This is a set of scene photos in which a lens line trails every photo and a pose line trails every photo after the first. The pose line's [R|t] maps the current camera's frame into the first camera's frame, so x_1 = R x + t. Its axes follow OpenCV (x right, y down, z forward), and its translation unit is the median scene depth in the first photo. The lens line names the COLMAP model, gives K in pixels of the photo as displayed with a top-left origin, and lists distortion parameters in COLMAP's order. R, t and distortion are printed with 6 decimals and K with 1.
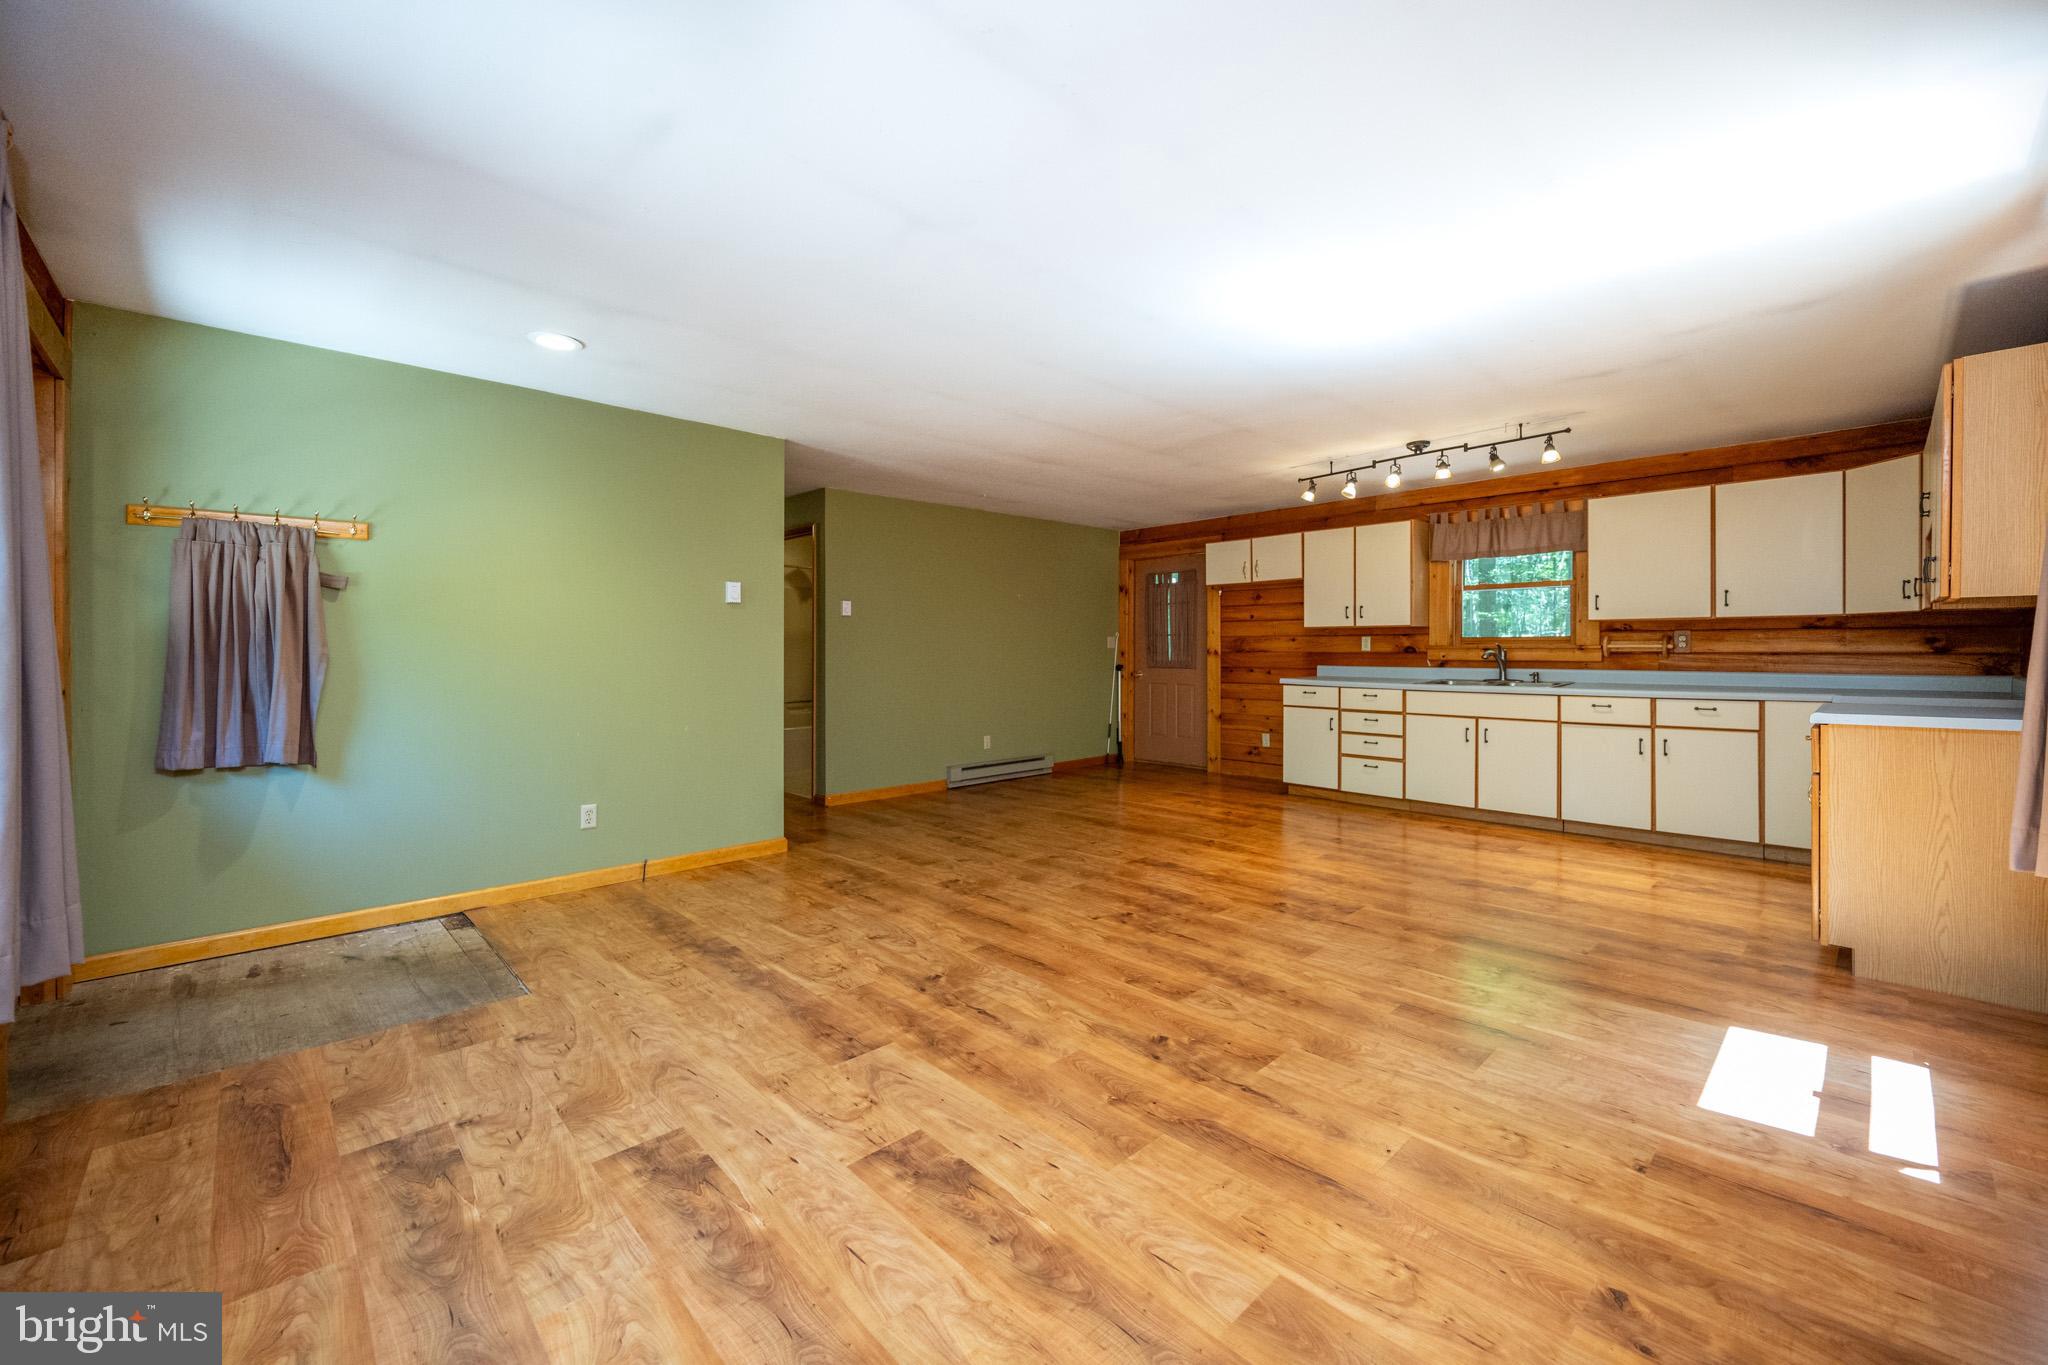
lens RADIAL K [[822.9, 0, 1021.7], [0, 822.9, 661.4], [0, 0, 1]] dist [-0.000049, -0.000016]
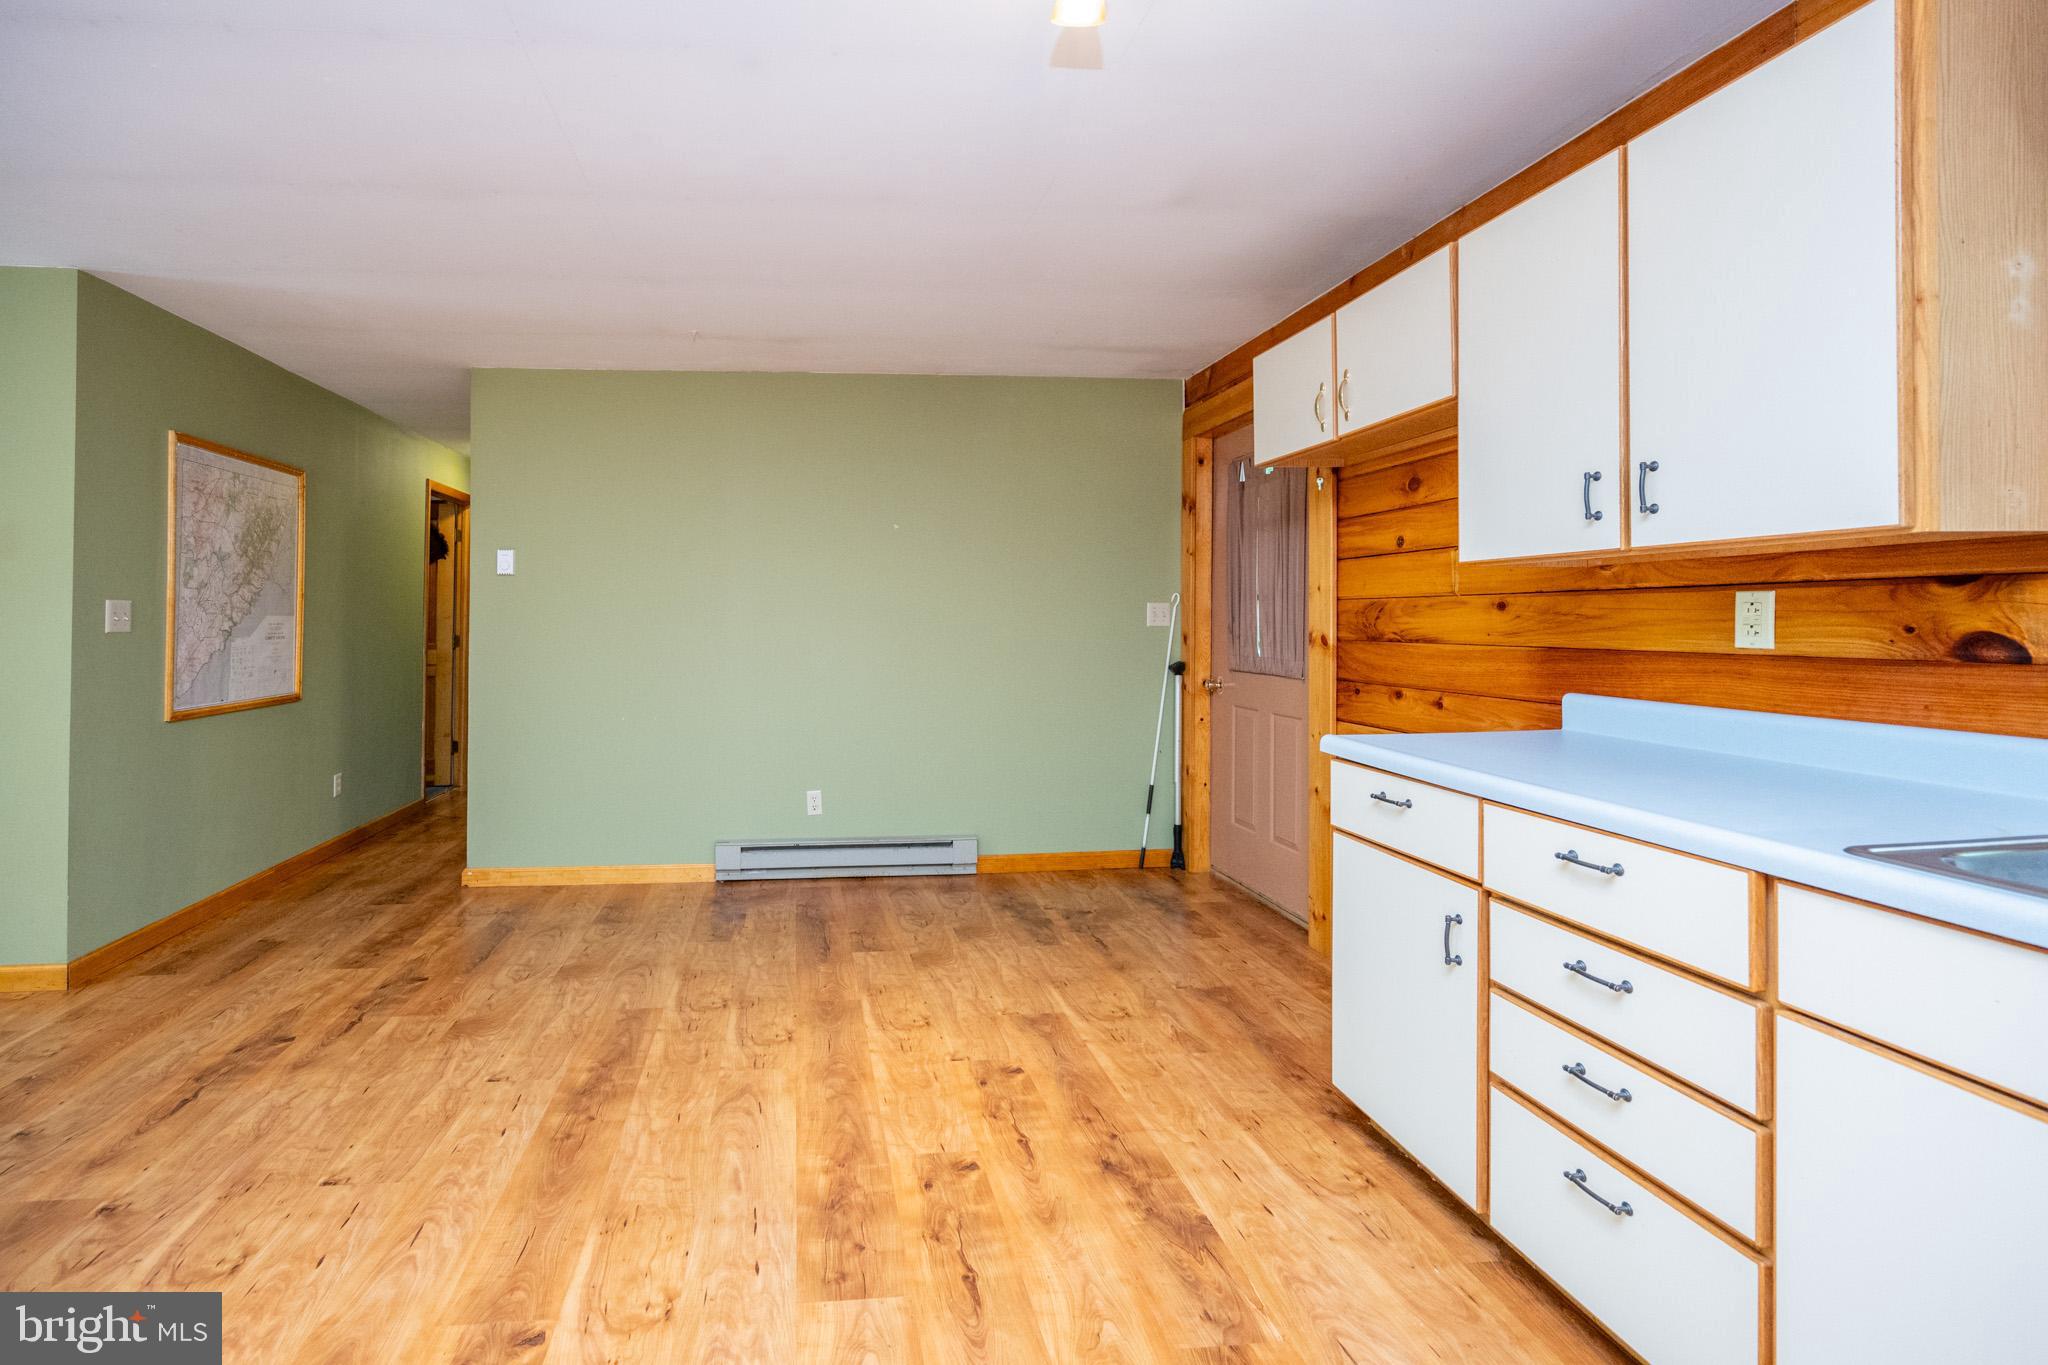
lens RADIAL K [[885.3, 0, 850.8], [0, 885.3, 616.2], [0, 0, 1]] dist [-0.001851, -0.000469]
pose [[0.776376, -0.002757, -0.630264, 0.489497], [-0.009134, 0.999836, -0.015626, -0.020704], [0.630204, 0.017888, 0.776223, 0.813571]]
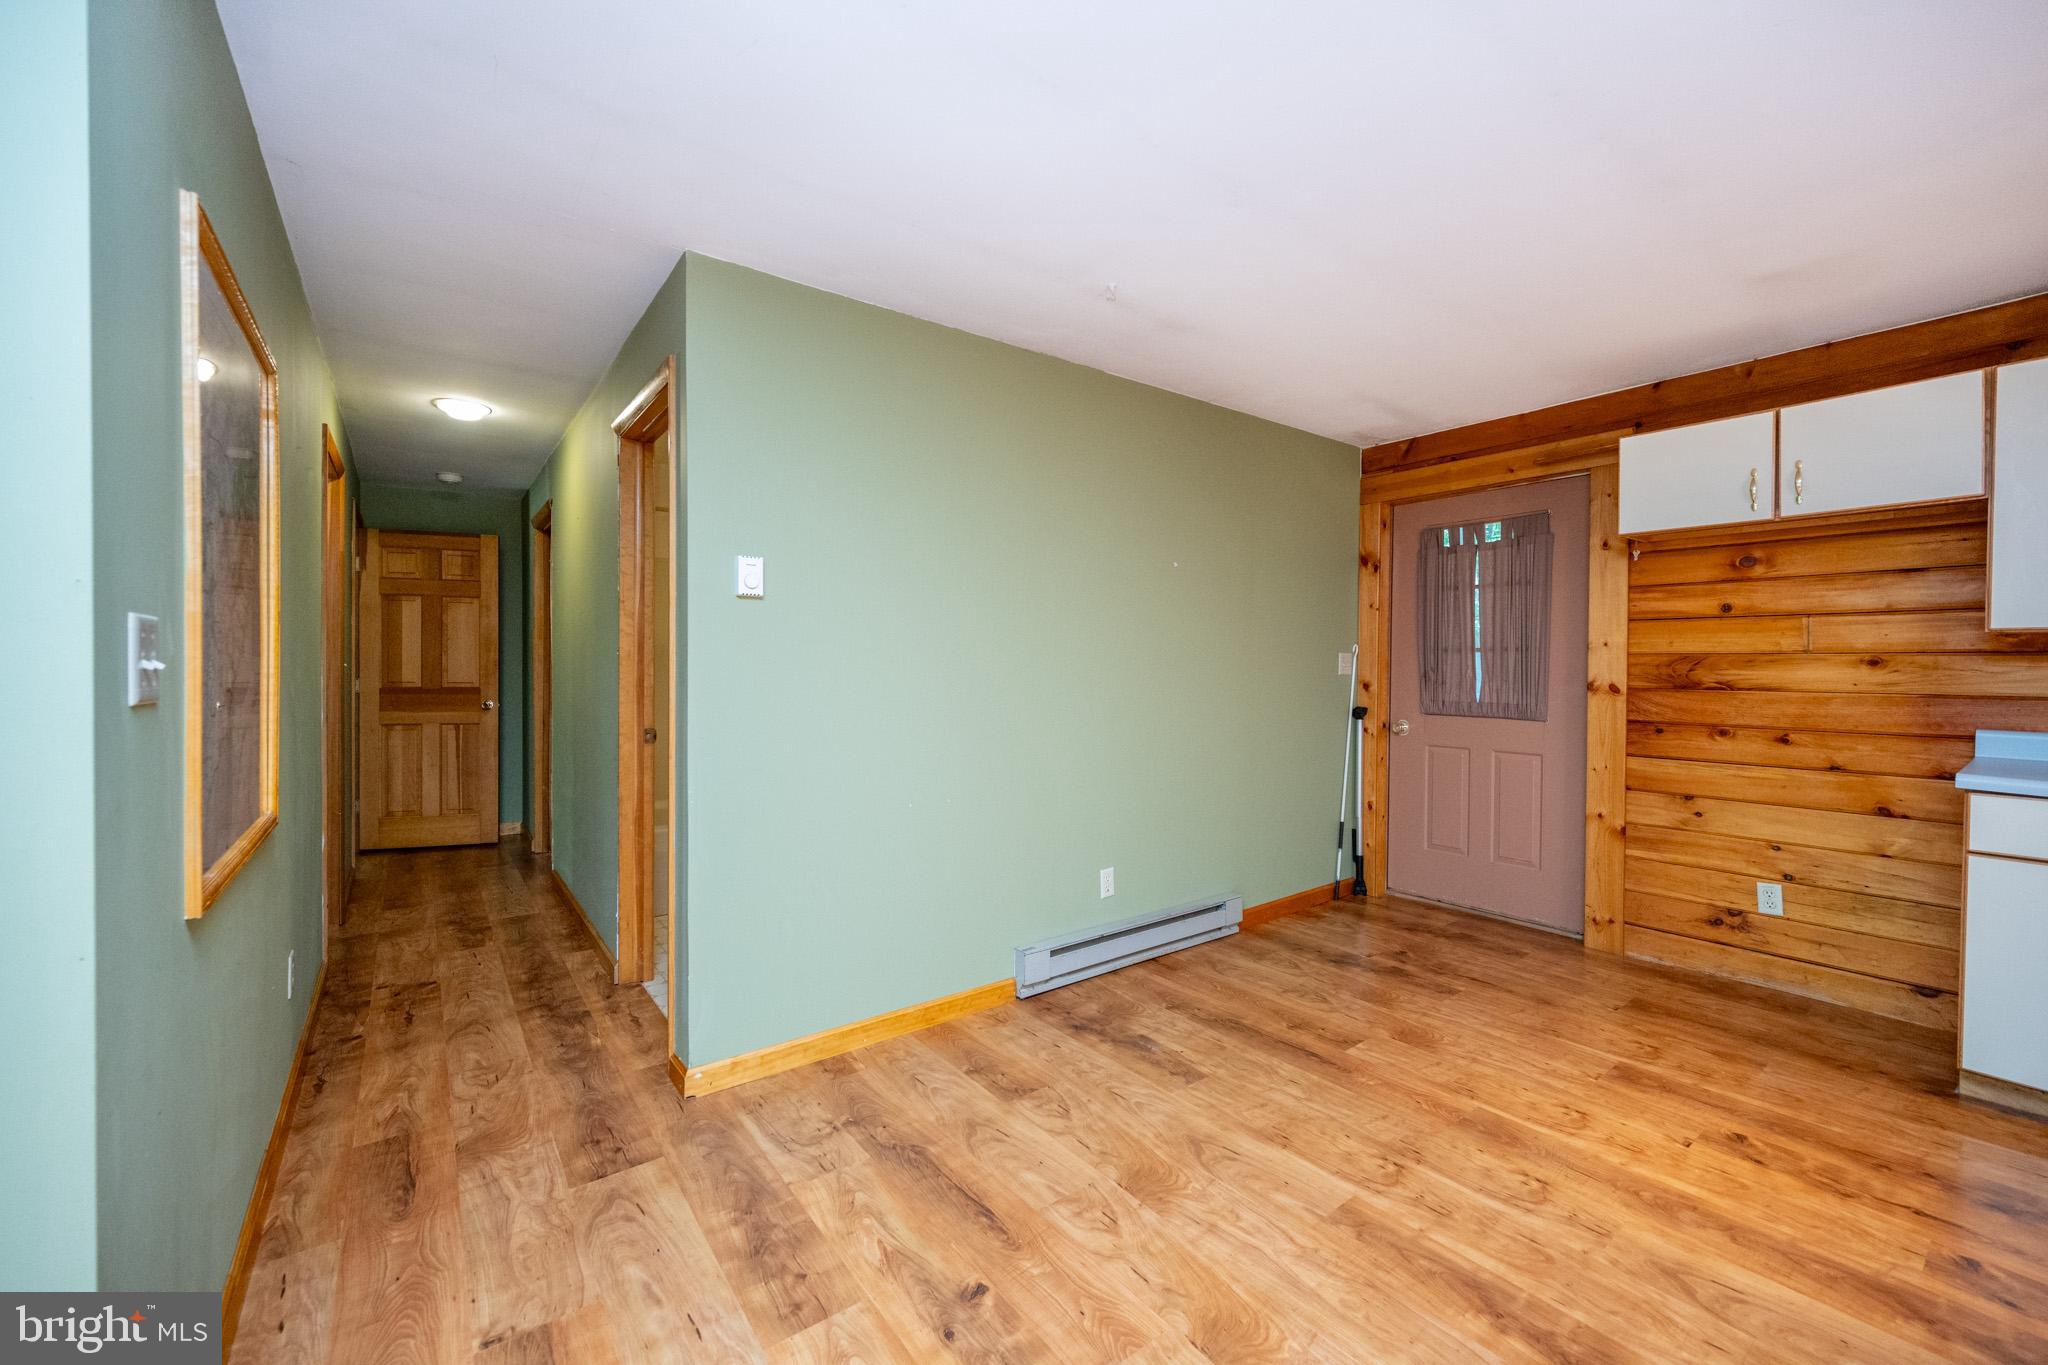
lens RADIAL K [[817.5, 0, 1039.6], [0, 817.5, 679.1], [0, 0, 1]] dist [-0.003449, 0.000001]
pose [[0.995025, 0.007212, -0.099367, -0.051136], [-0.006970, 0.999972, 0.002777, -0.022700], [0.099384, -0.002071, 0.995047, 0.784338]]
